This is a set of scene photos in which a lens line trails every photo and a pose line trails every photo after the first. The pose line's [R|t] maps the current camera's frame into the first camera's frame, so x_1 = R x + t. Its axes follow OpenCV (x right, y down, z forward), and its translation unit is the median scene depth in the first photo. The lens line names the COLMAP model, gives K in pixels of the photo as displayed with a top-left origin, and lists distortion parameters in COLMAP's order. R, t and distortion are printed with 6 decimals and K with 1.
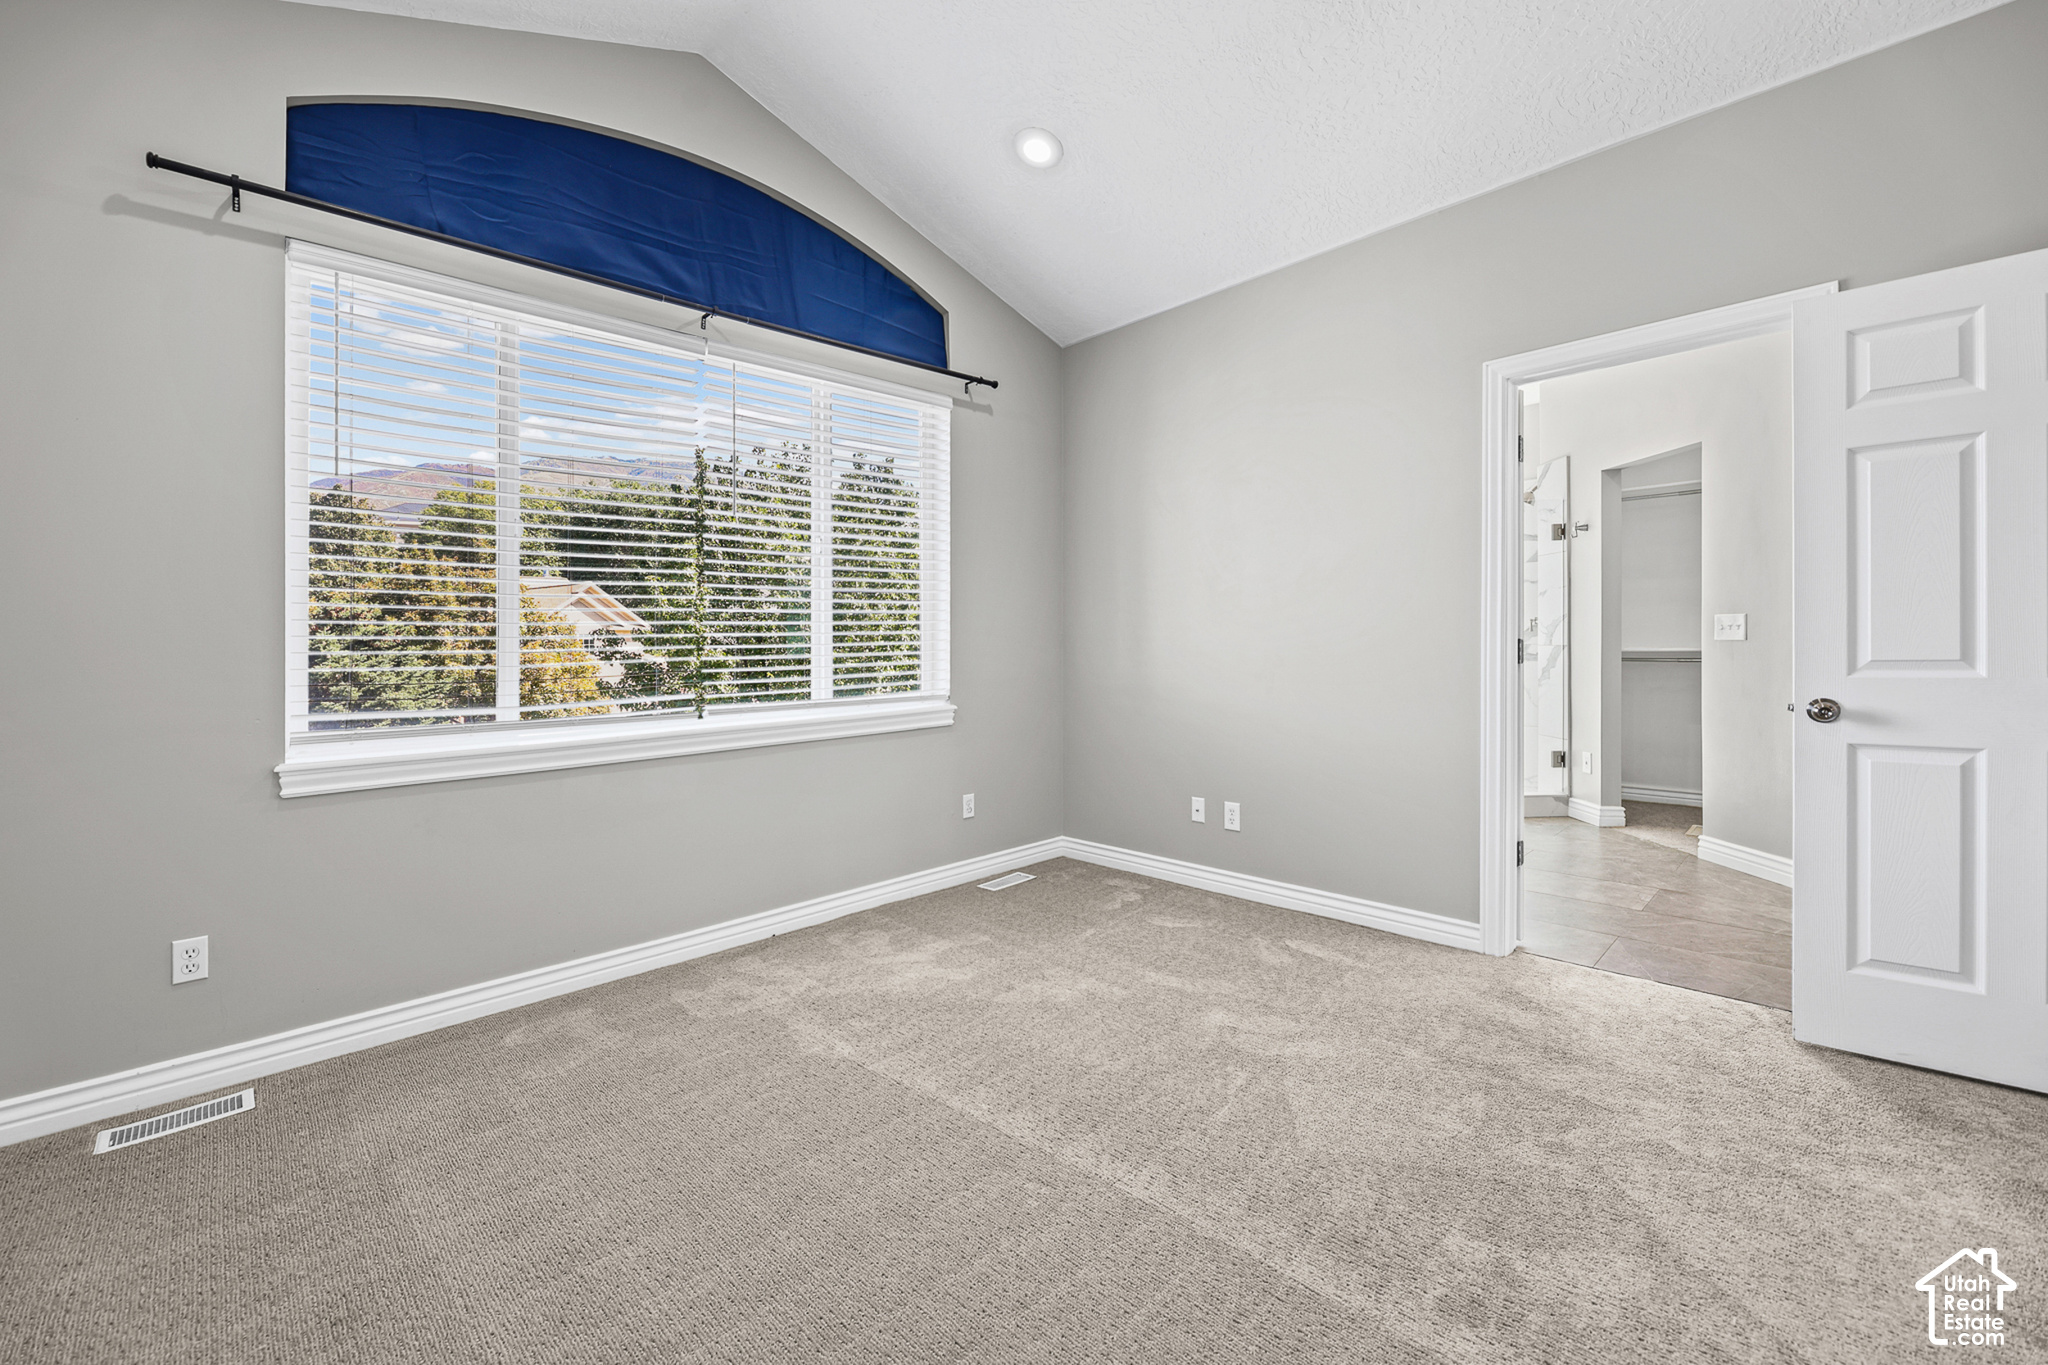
lens RADIAL K [[846.2, 0, 1028.5], [0, 846.2, 650.9], [0, 0, 1]] dist [-0.003893, -0.001534]
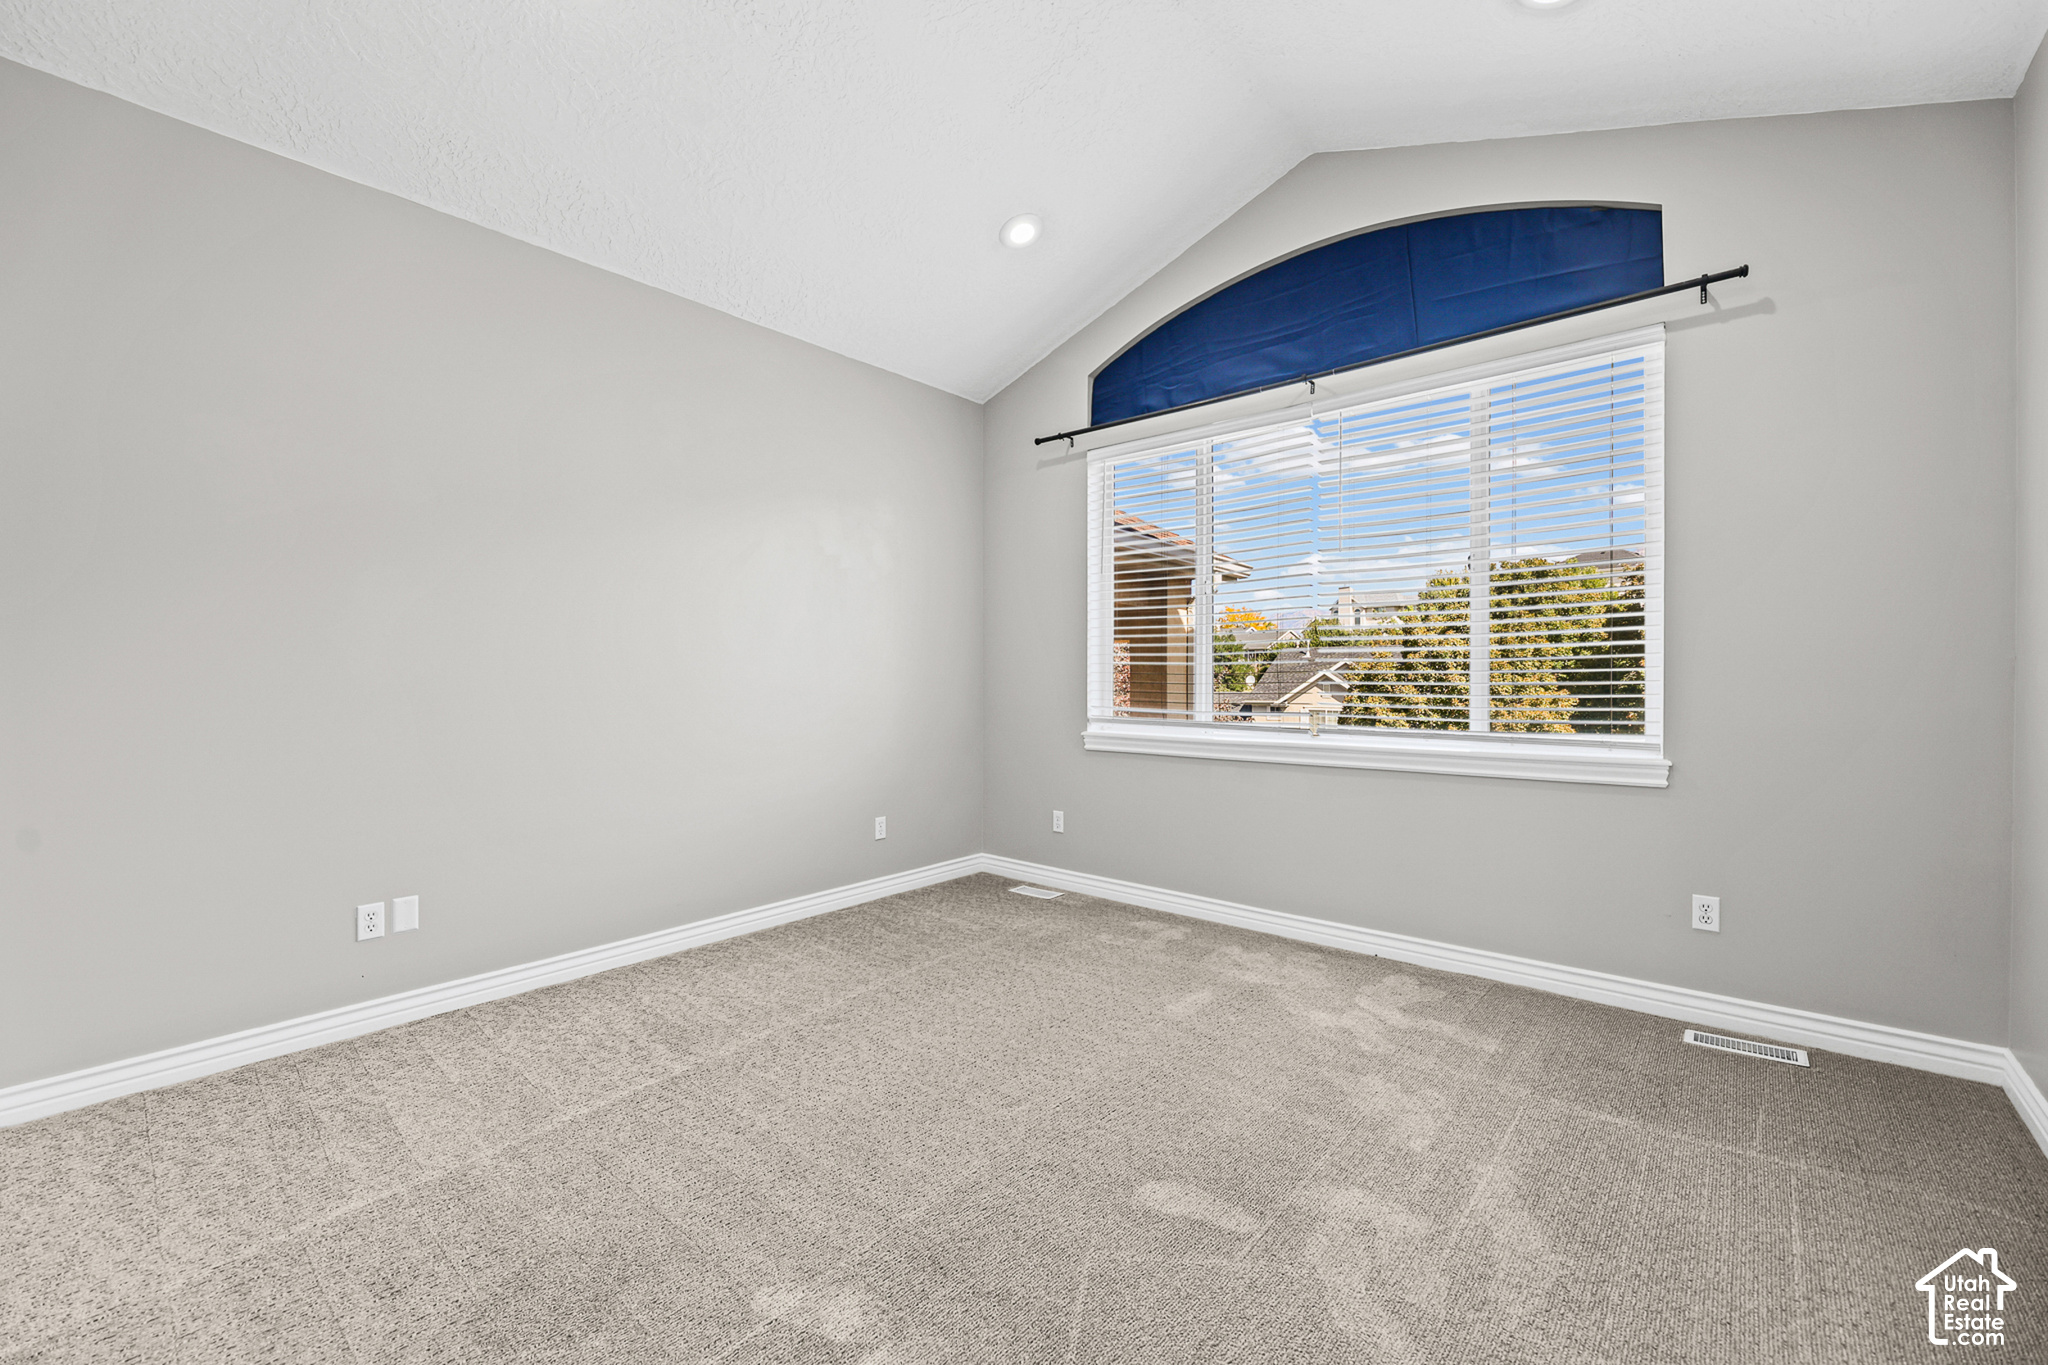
lens RADIAL K [[846.2, 0, 1017.4], [0, 846.2, 667.2], [0, 0, 1]] dist [-0.003893, -0.001534]
pose [[0.070958, 0.013946, -0.997382, 0.737940], [-0.005193, 0.999894, 0.013612, -0.025884], [0.997466, 0.004213, 0.071023, 0.529171]]
